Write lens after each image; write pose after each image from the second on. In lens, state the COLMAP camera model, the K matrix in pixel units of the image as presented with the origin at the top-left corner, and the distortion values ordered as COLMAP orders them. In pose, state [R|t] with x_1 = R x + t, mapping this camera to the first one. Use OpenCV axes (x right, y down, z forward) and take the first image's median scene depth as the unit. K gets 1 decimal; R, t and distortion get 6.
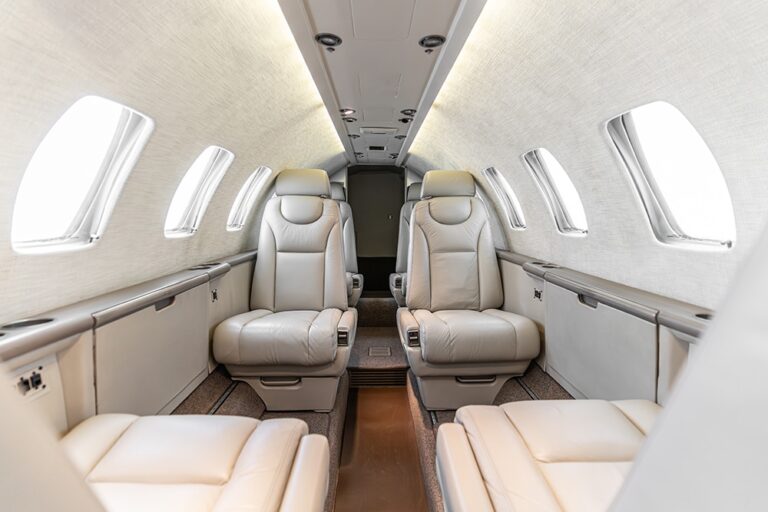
lens RADIAL K [[369.4, 0, 382.3], [0, 369.4, 254.8], [0, 0, 1]] dist [0.000323, 0.002346]
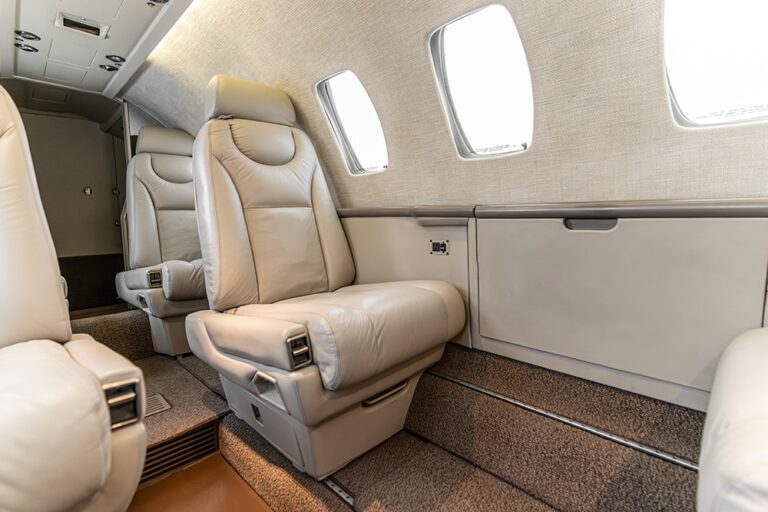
lens RADIAL K [[369.4, 0, 383.1], [0, 369.4, 255.1], [0, 0, 1]] dist [0.000323, 0.002346]
pose [[0.720273, -0.082402, 0.688780, -0.122808], [0.092438, 0.995466, 0.022427, 0.076462], [-0.687505, 0.047515, 0.724624, 0.437558]]
